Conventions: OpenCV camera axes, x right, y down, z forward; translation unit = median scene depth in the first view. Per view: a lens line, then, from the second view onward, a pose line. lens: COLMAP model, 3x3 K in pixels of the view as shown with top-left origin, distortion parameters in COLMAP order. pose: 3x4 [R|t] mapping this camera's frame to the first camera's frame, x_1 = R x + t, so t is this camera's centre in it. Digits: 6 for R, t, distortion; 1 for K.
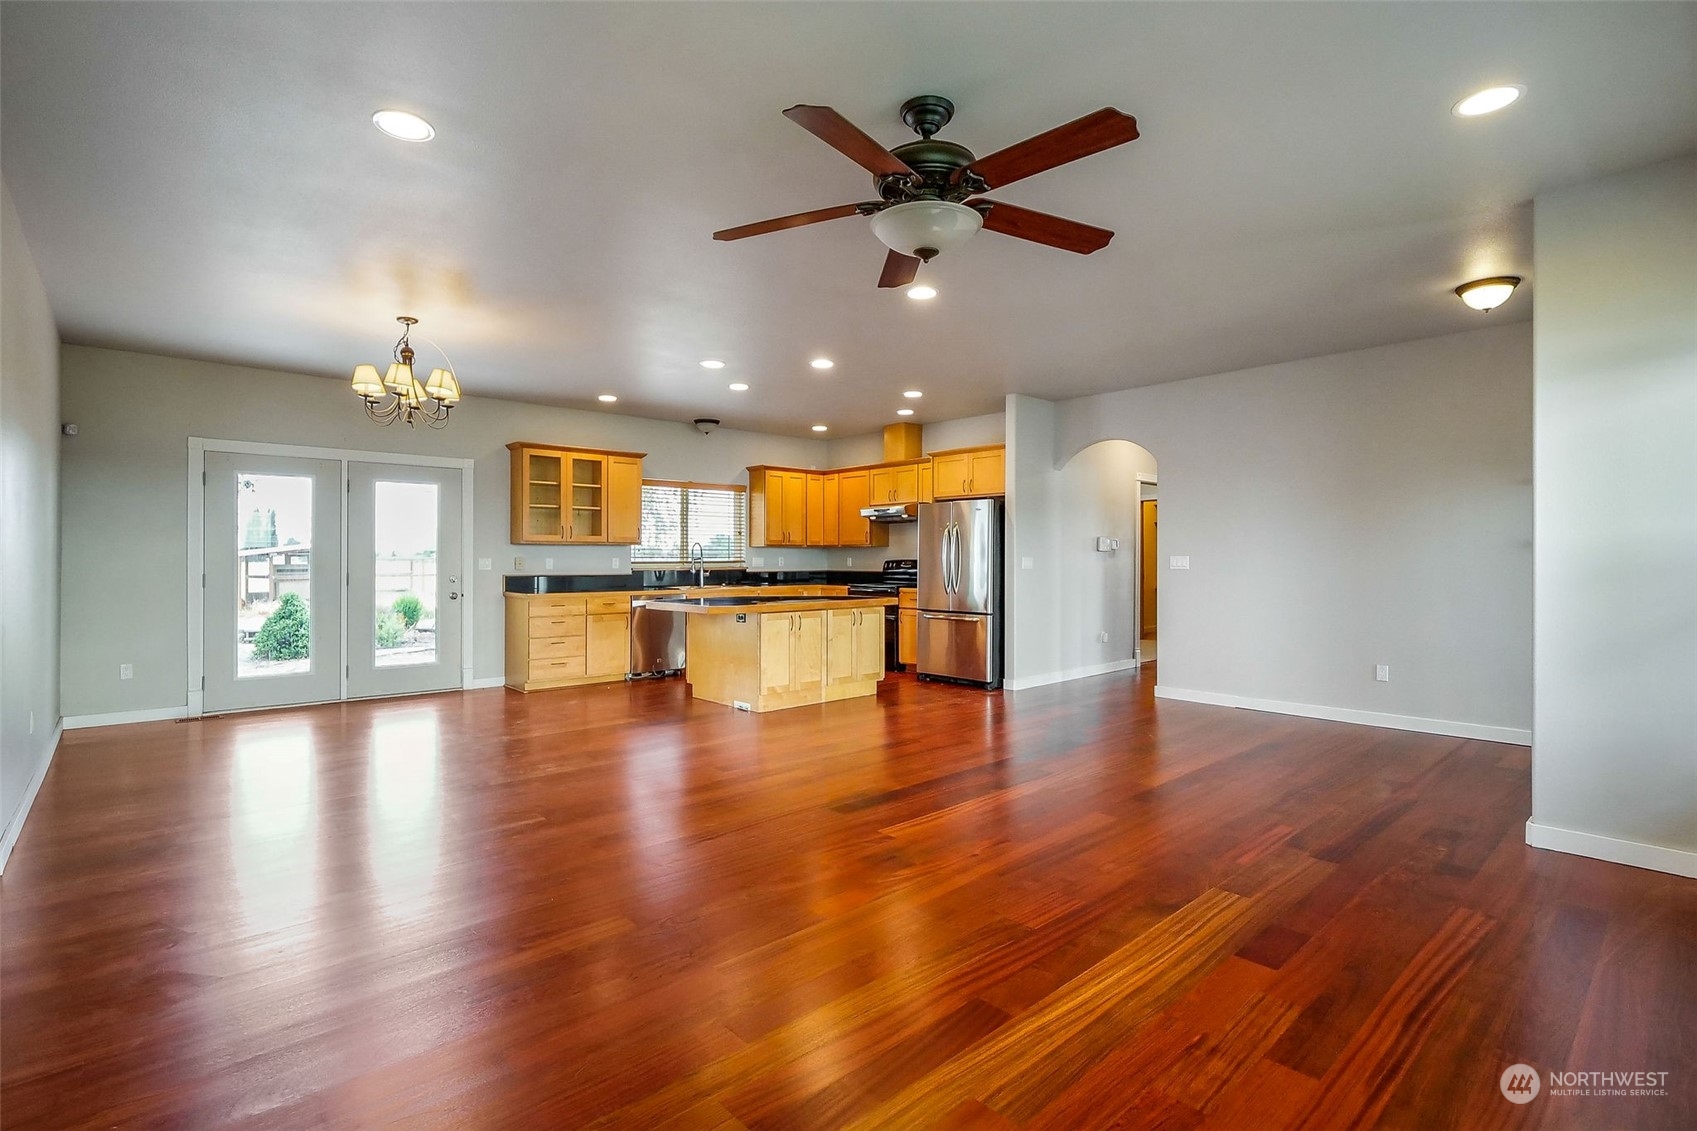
lens RADIAL K [[803.9, 0, 816.9], [0, 803.9, 554.1], [0, 0, 1]] dist [0.001778, -0.002404]
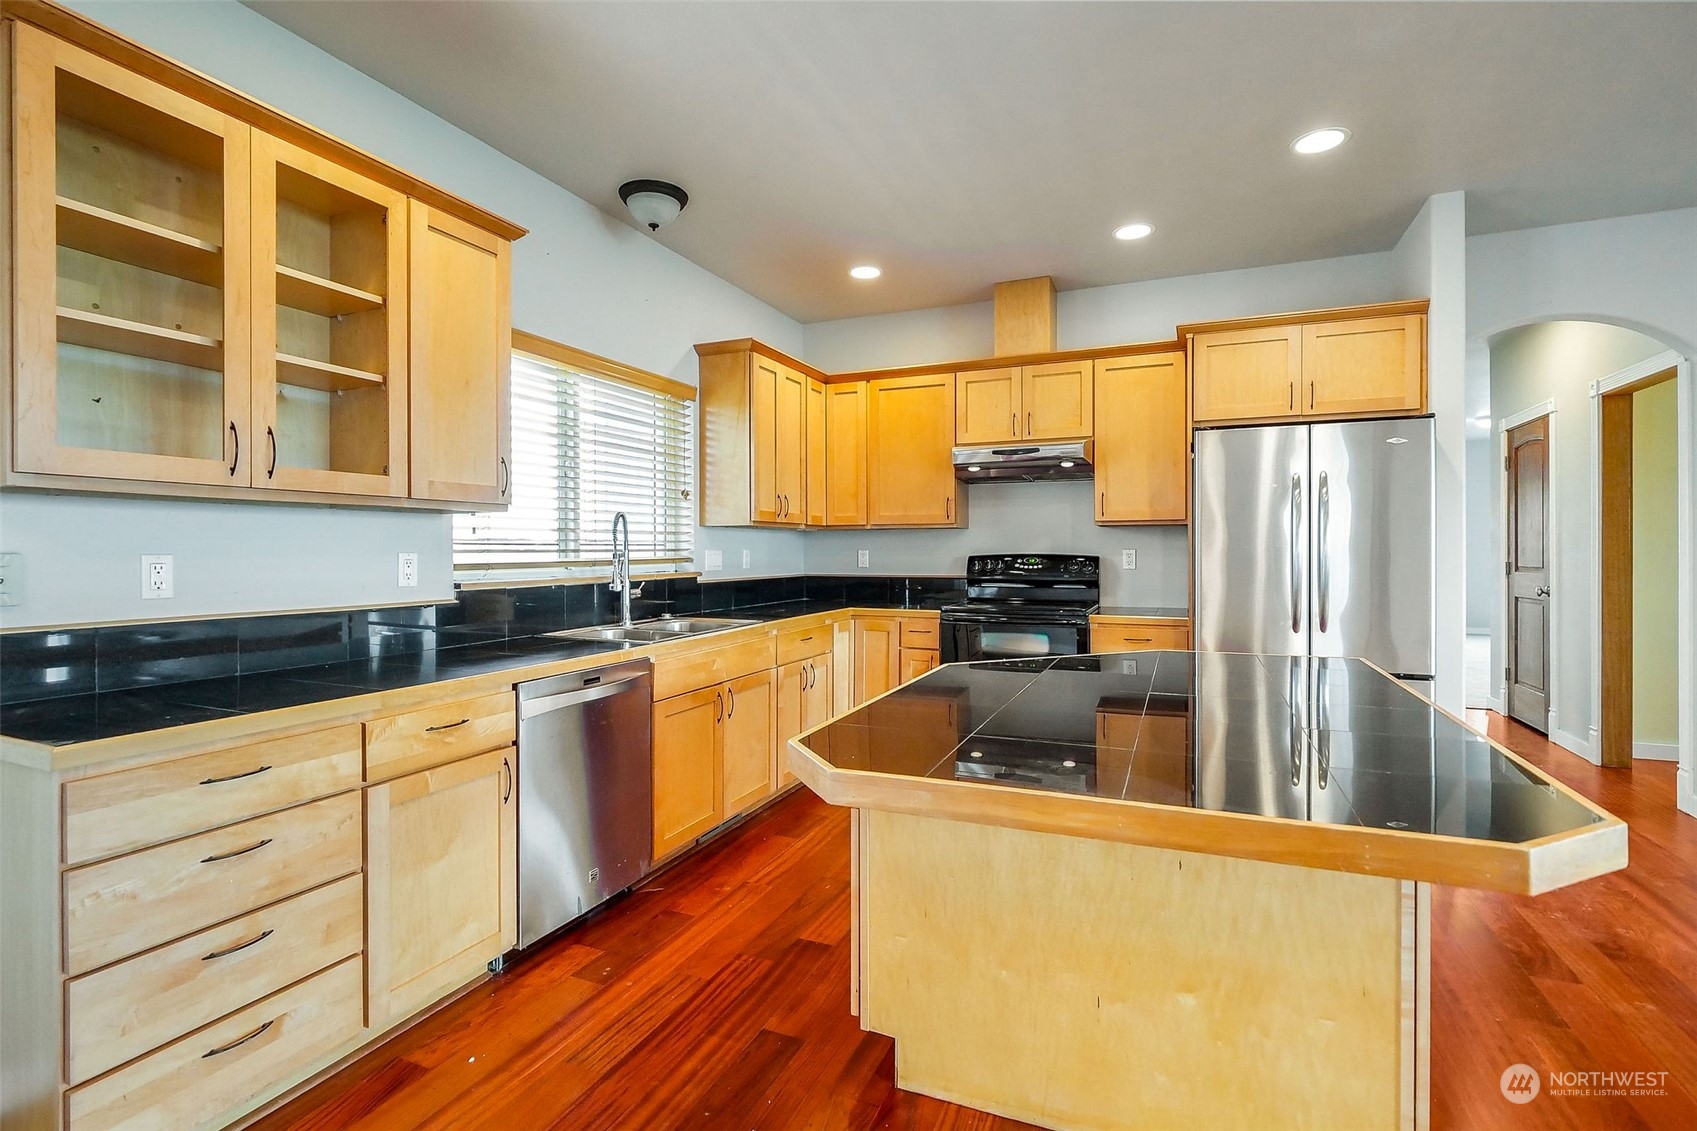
lens RADIAL K [[803.9, 0, 830.4], [0, 803.9, 552.4], [0, 0, 1]] dist [0.001778, -0.002404]
pose [[0.901866, -0.001117, 0.432014, -0.242813], [-0.002816, 0.999960, 0.008464, 0.001845], [-0.432006, -0.008850, 0.901827, 0.659570]]
